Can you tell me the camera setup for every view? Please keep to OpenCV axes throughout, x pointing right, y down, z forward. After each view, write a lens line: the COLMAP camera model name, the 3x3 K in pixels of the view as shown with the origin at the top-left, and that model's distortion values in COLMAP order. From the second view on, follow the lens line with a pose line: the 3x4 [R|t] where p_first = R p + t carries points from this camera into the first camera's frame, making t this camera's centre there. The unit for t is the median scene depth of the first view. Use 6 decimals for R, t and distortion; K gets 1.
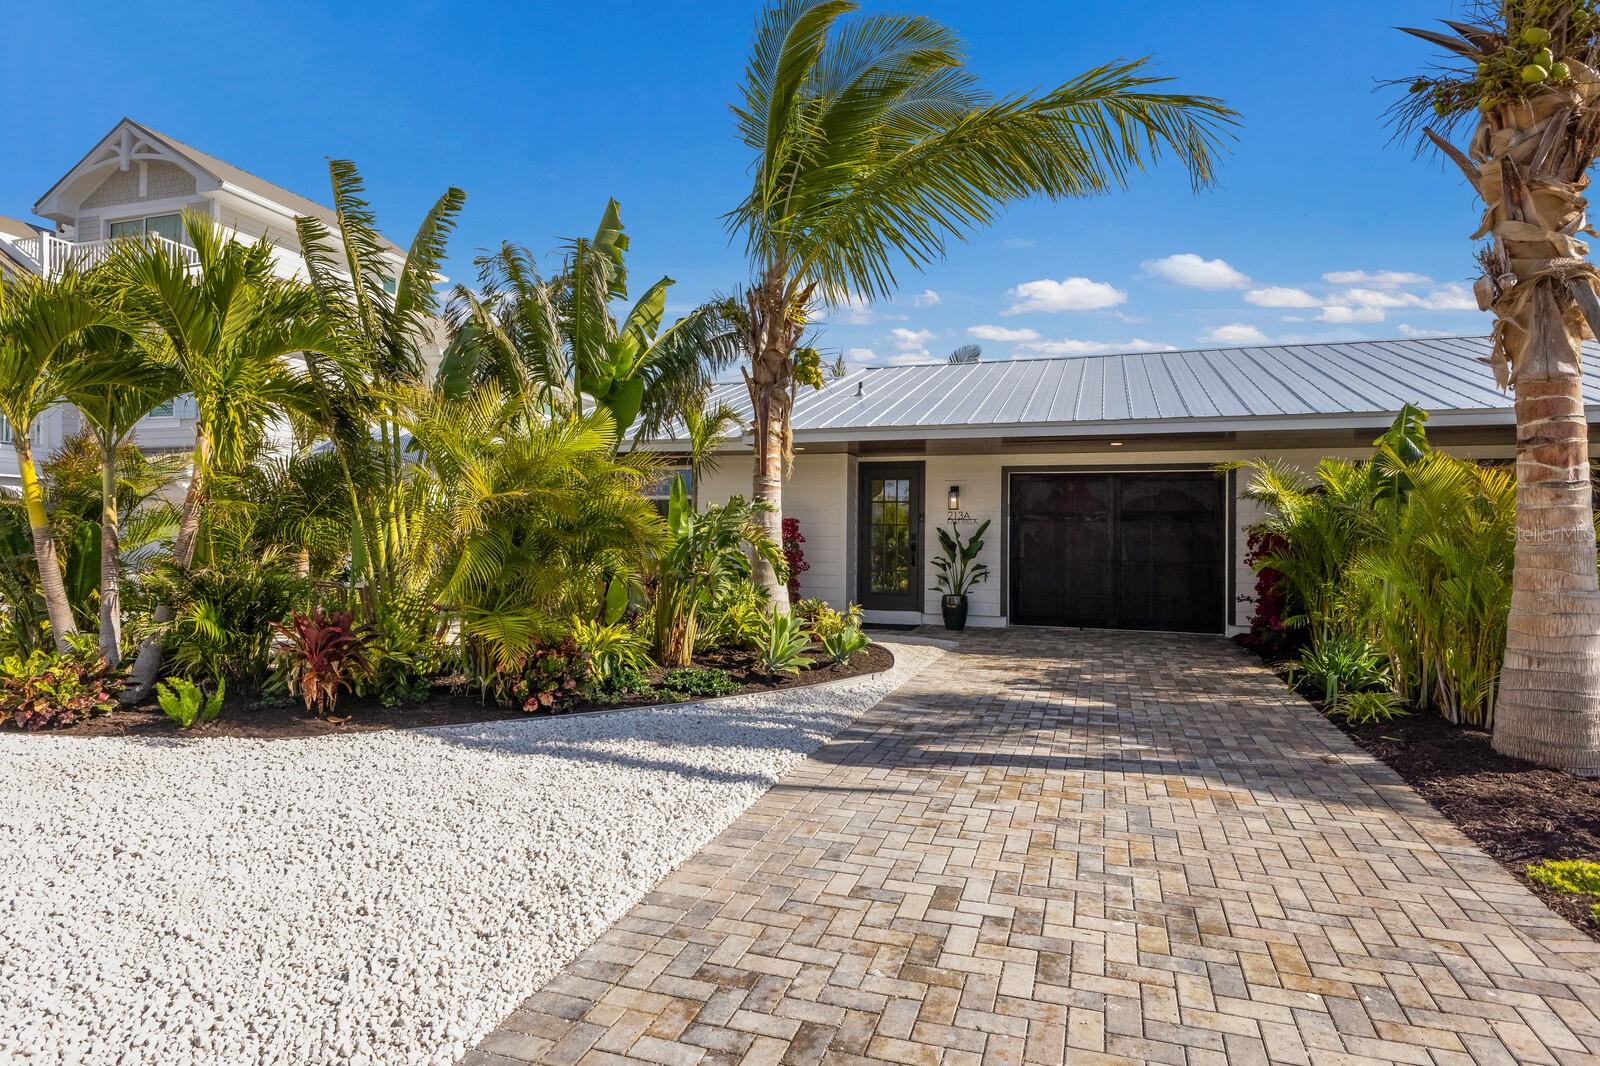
lens RADIAL K [[883.6, 0, 799.1], [0, 883.6, 523.5], [0, 0, 1]] dist [0.001929, 0.000074]
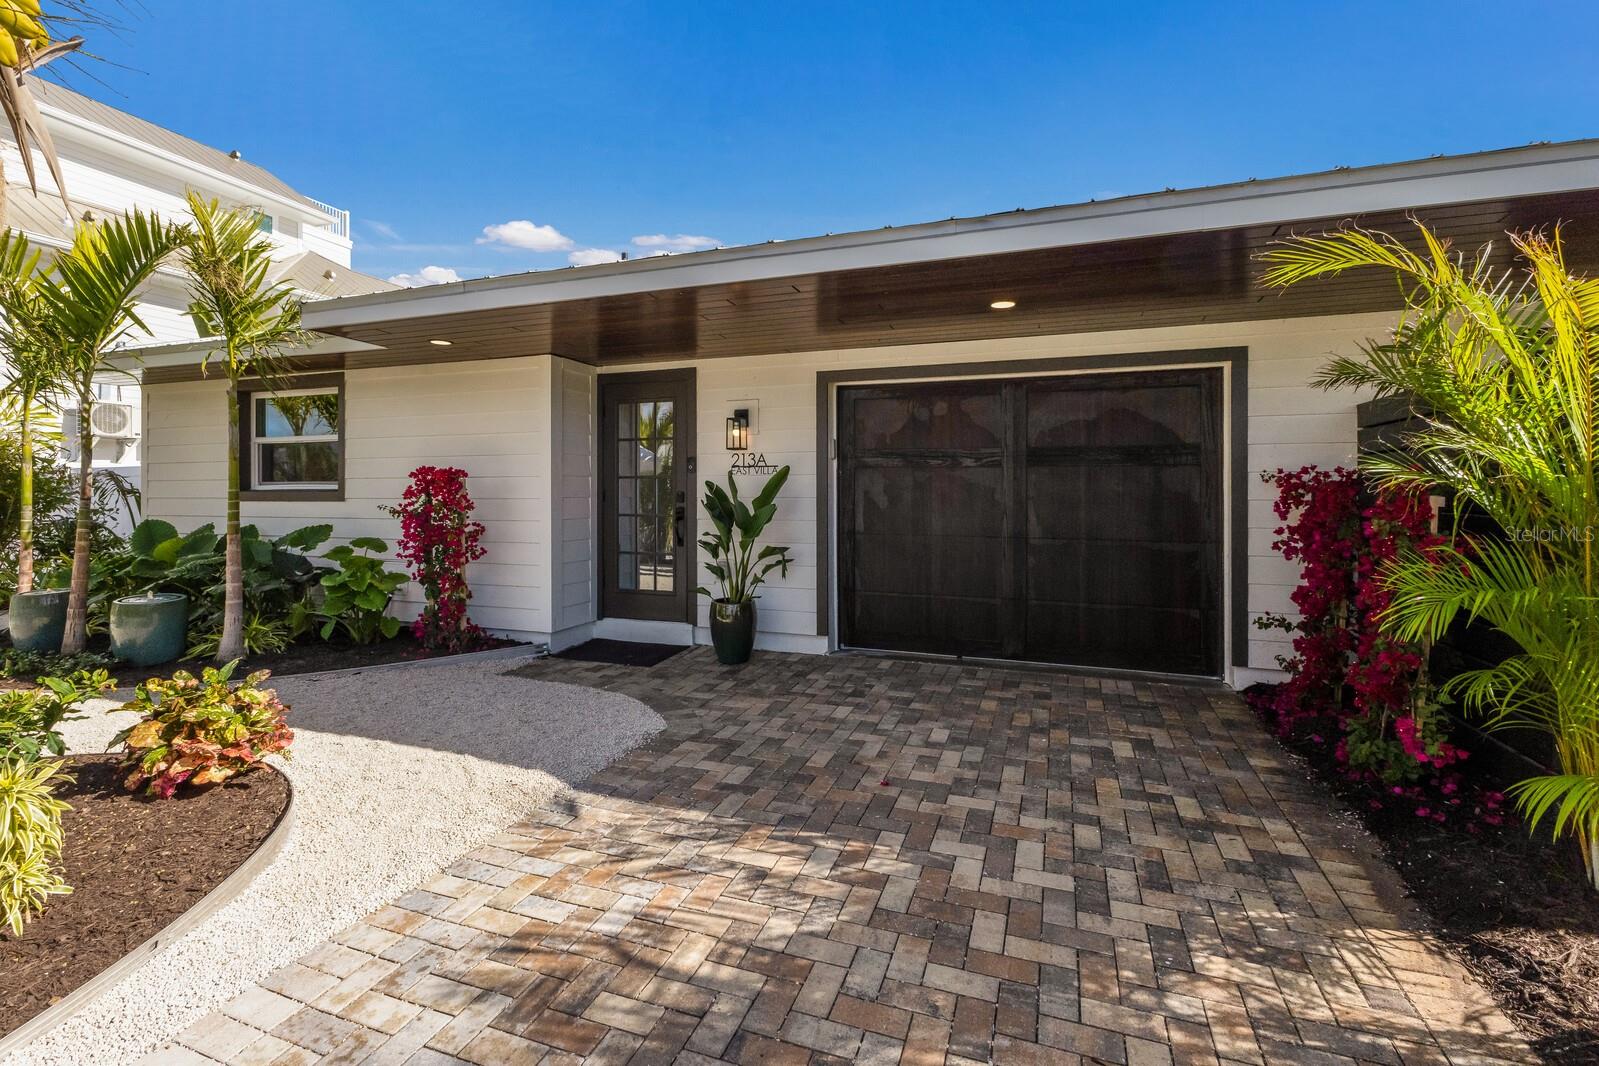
lens RADIAL K [[713.6, 0, 799.1], [0, 713.6, 481.7], [0, 0, 1]] dist [0.002954, -0.000040]
pose [[0.999673, -0.012056, -0.022542, 0.230217], [0.012302, 0.999866, 0.010808, 0.000767], [0.022409, -0.011082, 0.999687, 0.546194]]
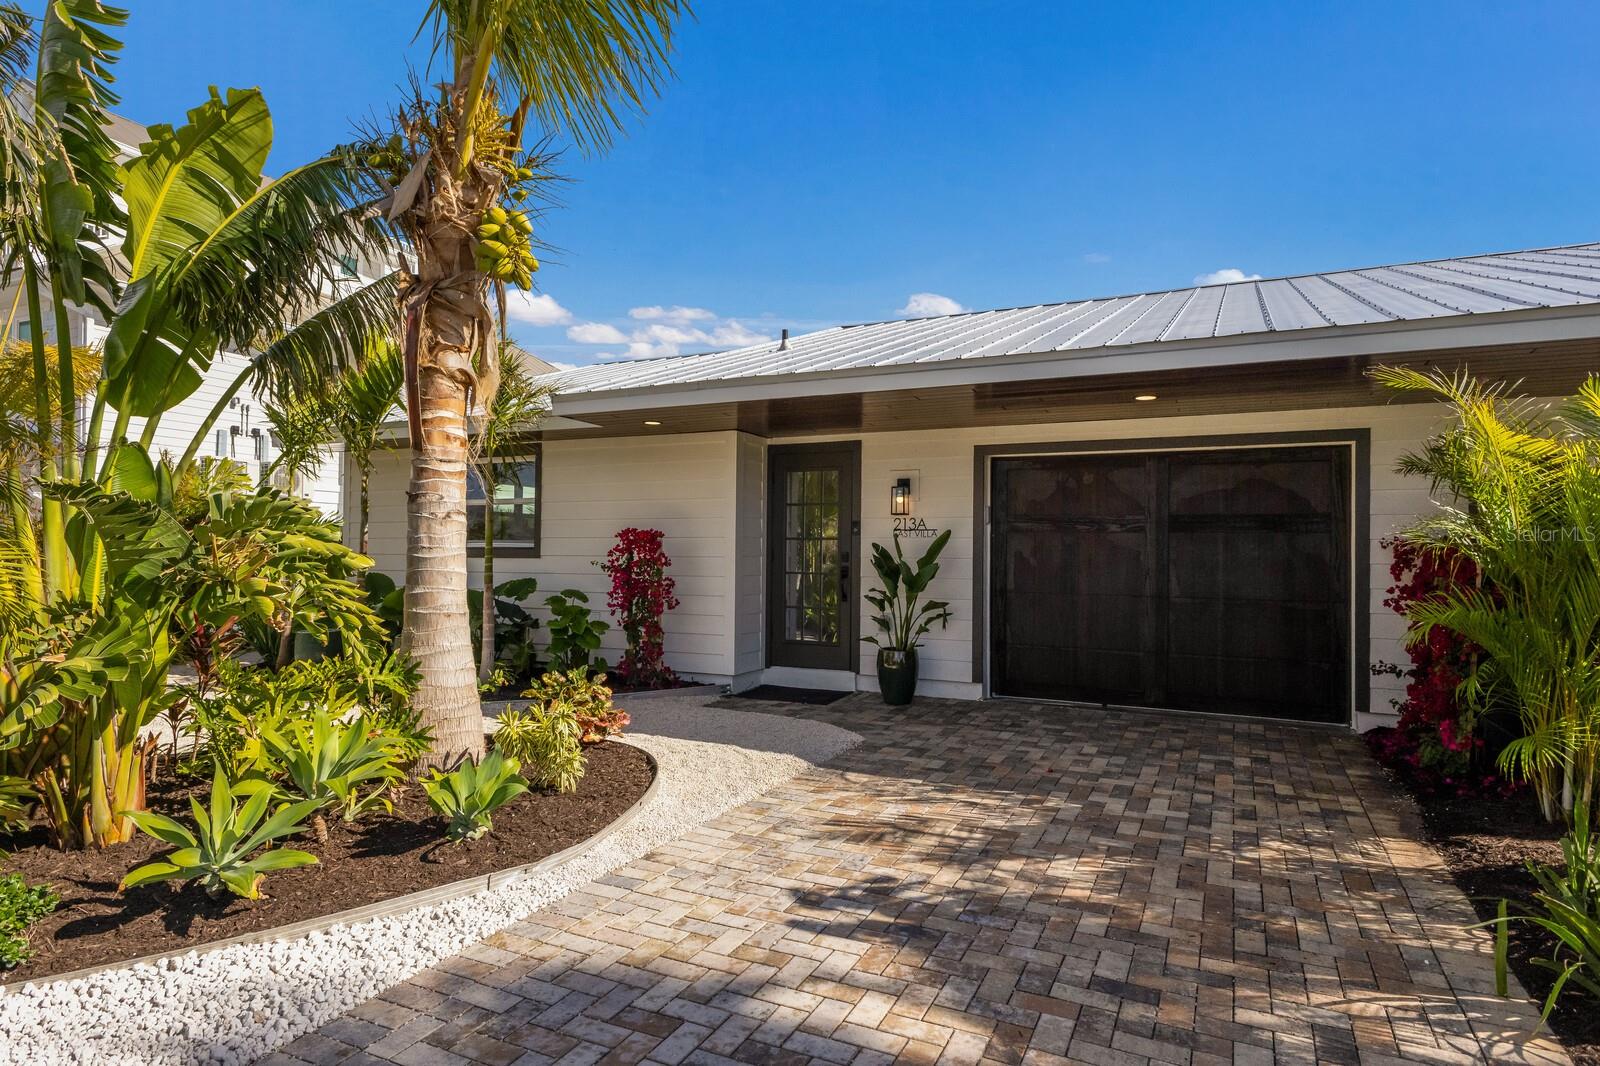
lens RADIAL K [[884.2, 0, 802.2], [0, 884.2, 537.3], [0, 0, 1]] dist [0.008921, 0.000507]
pose [[0.992423, -0.004062, -0.122804, 0.186944], [0.004433, 0.999986, 0.002745, -0.001451], [0.122791, -0.003269, 0.992427, 0.359205]]
